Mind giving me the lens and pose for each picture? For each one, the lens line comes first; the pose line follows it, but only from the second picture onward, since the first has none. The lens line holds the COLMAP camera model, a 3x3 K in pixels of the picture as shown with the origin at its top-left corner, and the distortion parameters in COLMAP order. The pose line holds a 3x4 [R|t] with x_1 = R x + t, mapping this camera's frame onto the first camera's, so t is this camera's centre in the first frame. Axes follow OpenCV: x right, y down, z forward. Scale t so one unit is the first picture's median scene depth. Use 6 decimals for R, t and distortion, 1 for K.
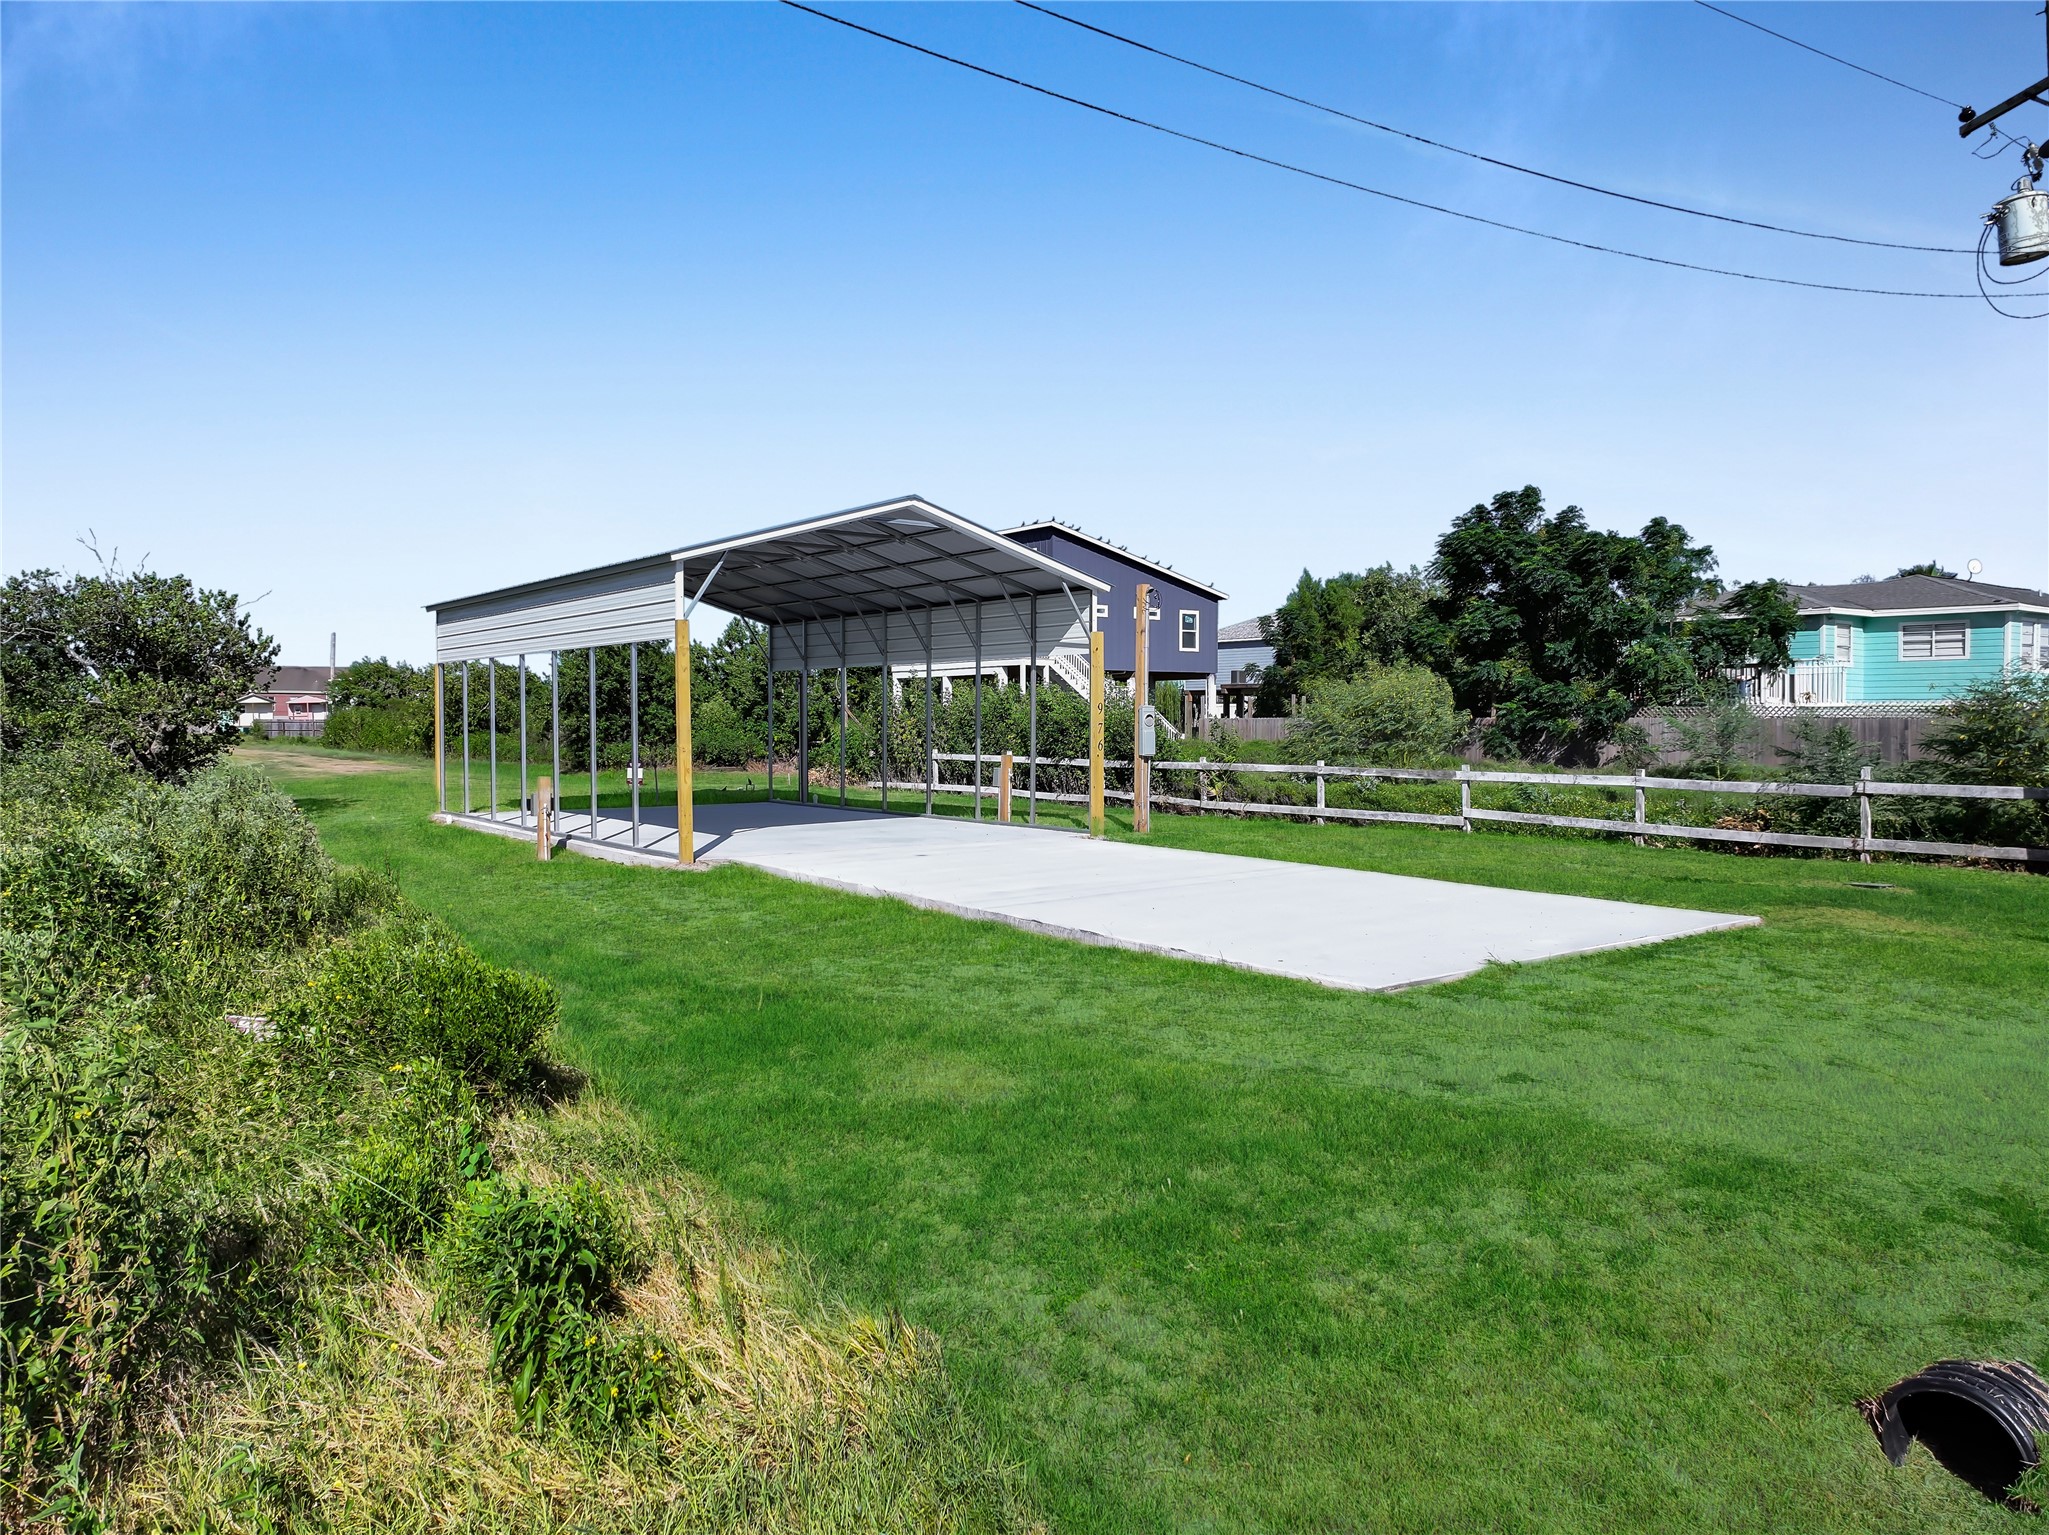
lens RADIAL K [[1430.1, 0, 1035.9], [0, 1430.1, 774.0], [0, 0, 1]] dist [-0.001958, 0.006433]
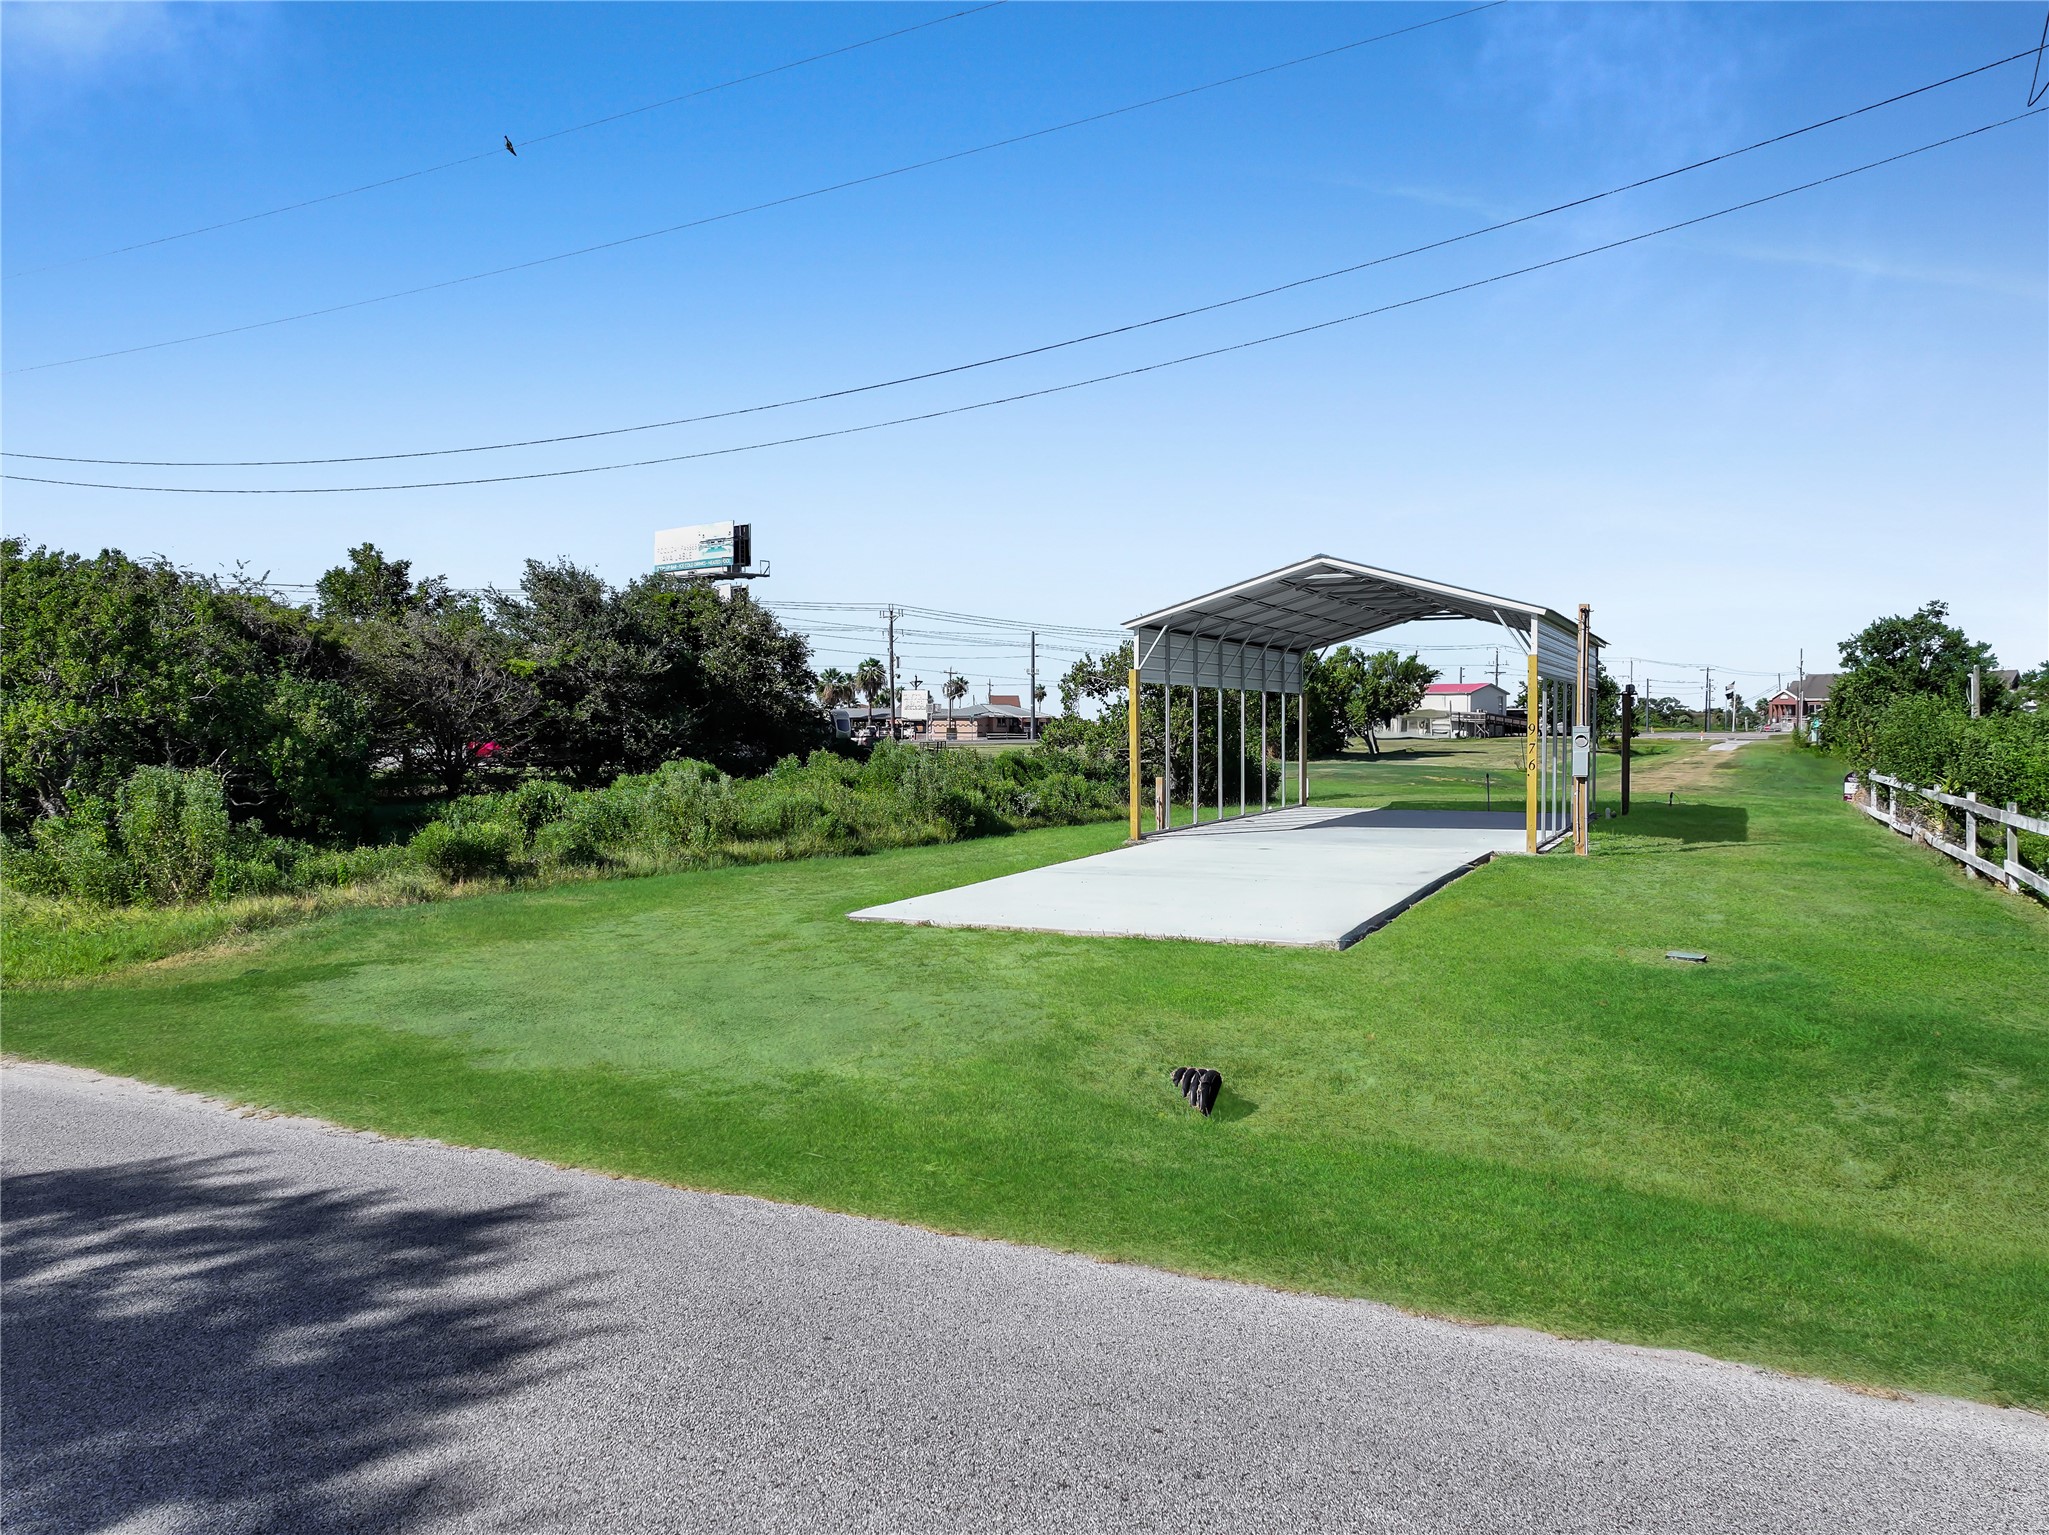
lens RADIAL K [[1430.1, 0, 1035.9], [0, 1430.1, 774.0], [0, 0, 1]] dist [-0.001958, 0.006433]
pose [[0.457550, 0.026816, -0.888779, 0.611552], [-0.029304, 0.999457, 0.015069, -0.014738], [0.888701, 0.019150, 0.458088, 0.167345]]
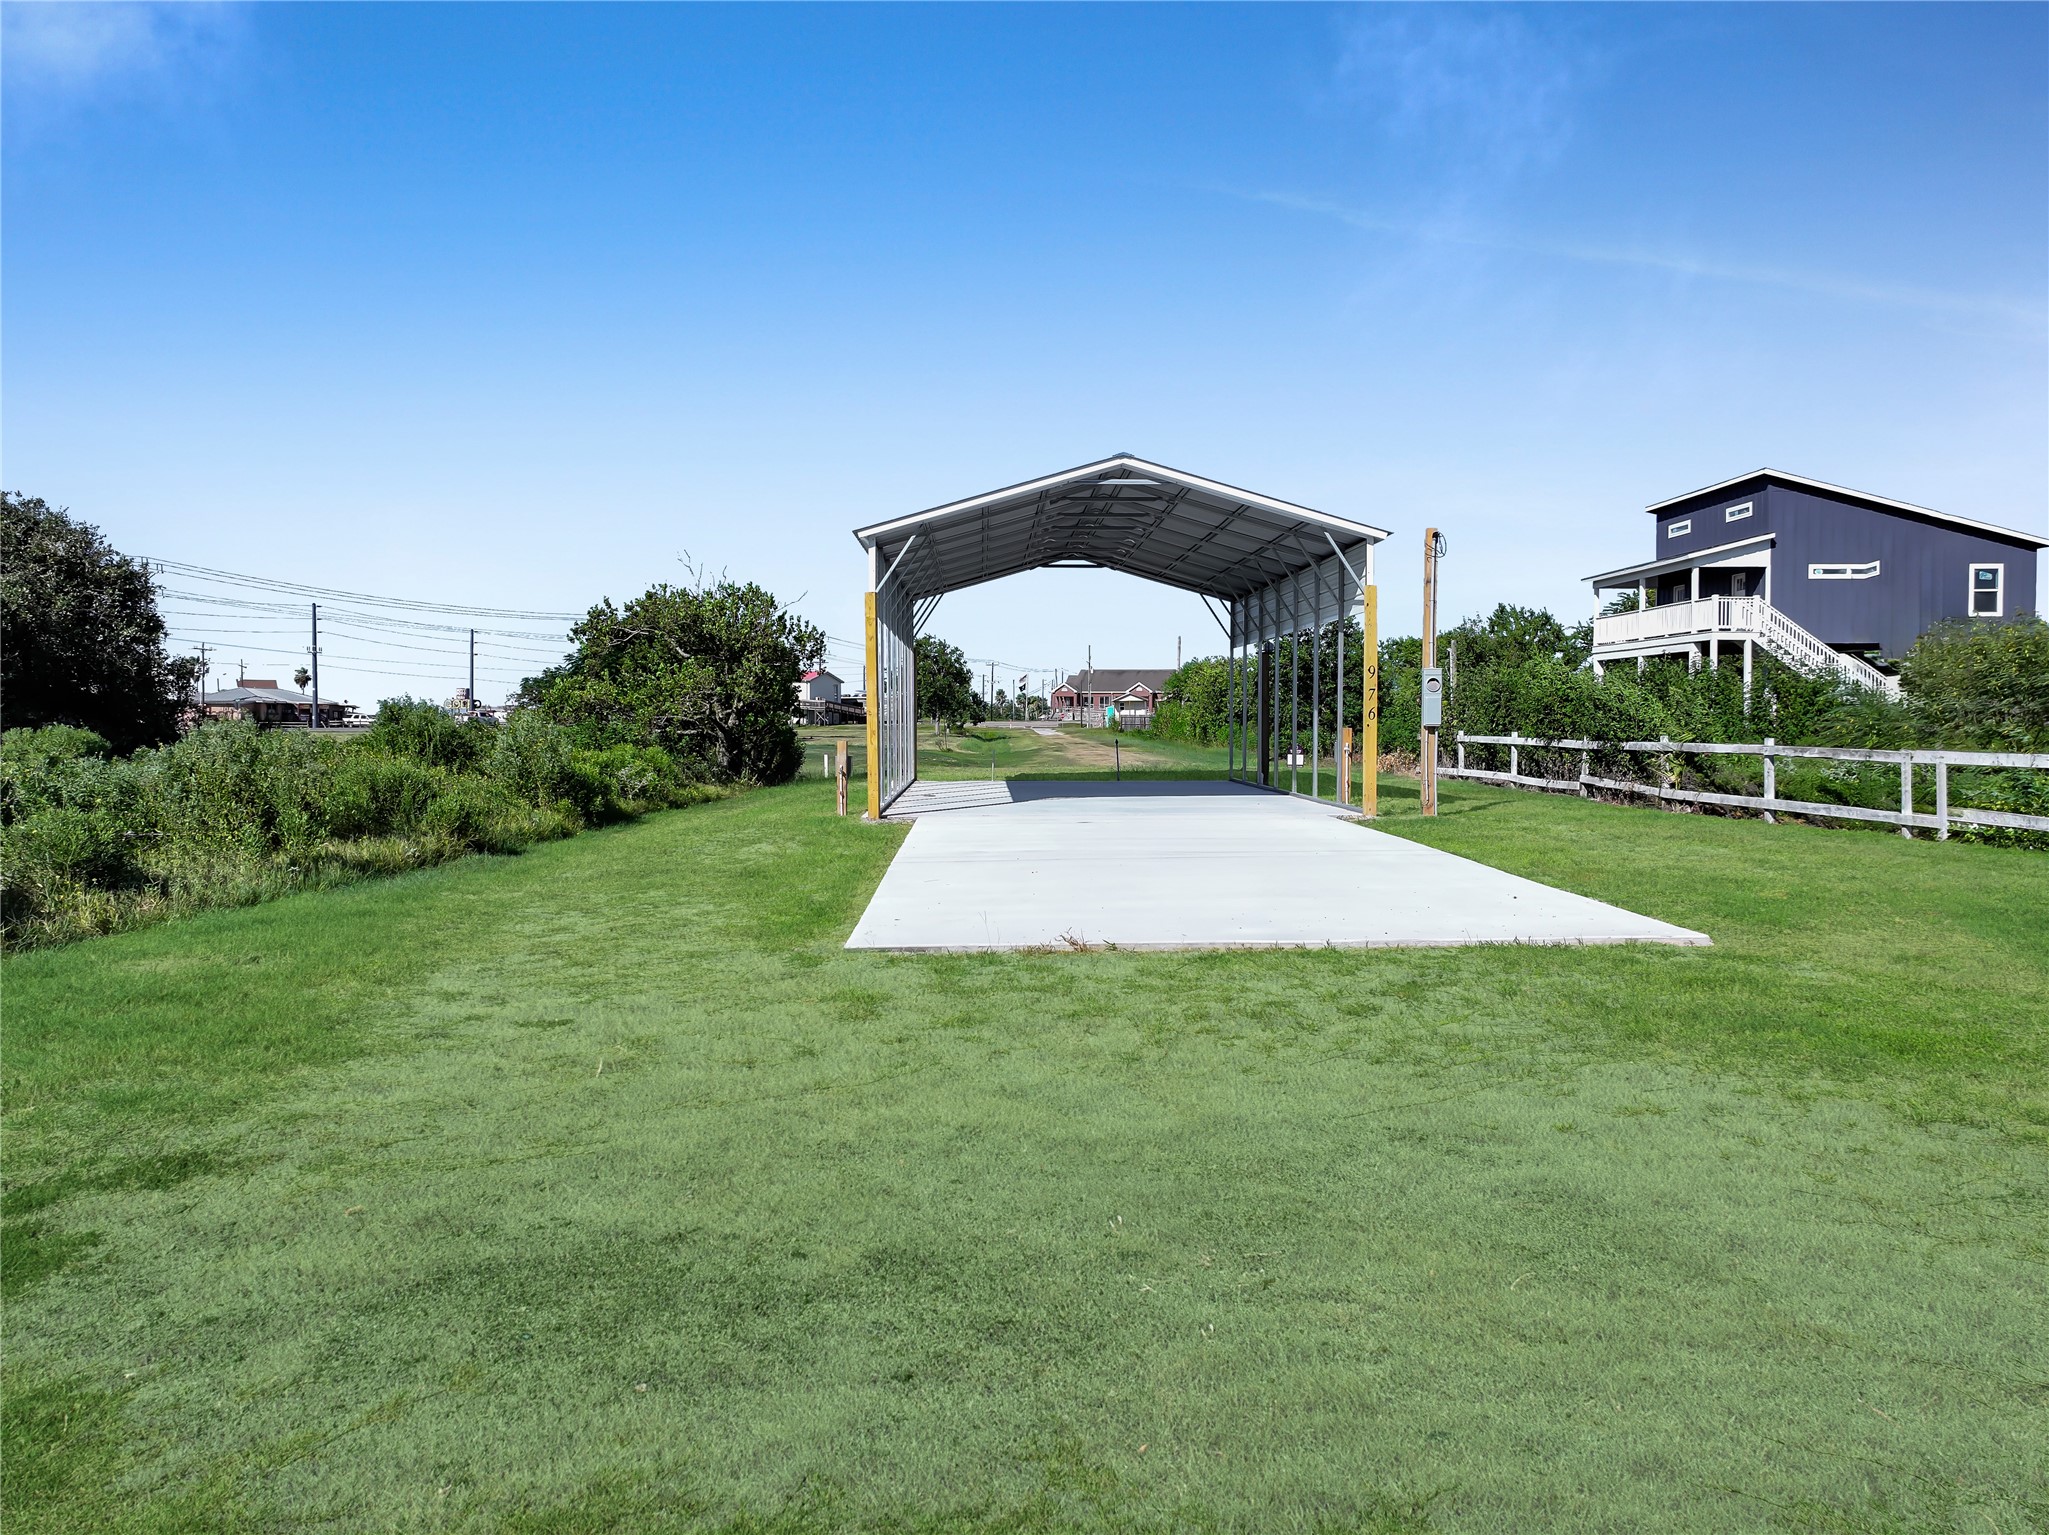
lens RADIAL K [[1430.1, 0, 1035.9], [0, 1430.1, 774.0], [0, 0, 1]] dist [-0.001958, 0.006433]
pose [[0.825297, 0.018466, -0.564396, 0.288193], [-0.017040, 0.999824, 0.007795, 0.010102], [0.564441, 0.003184, 0.825467, 0.120677]]
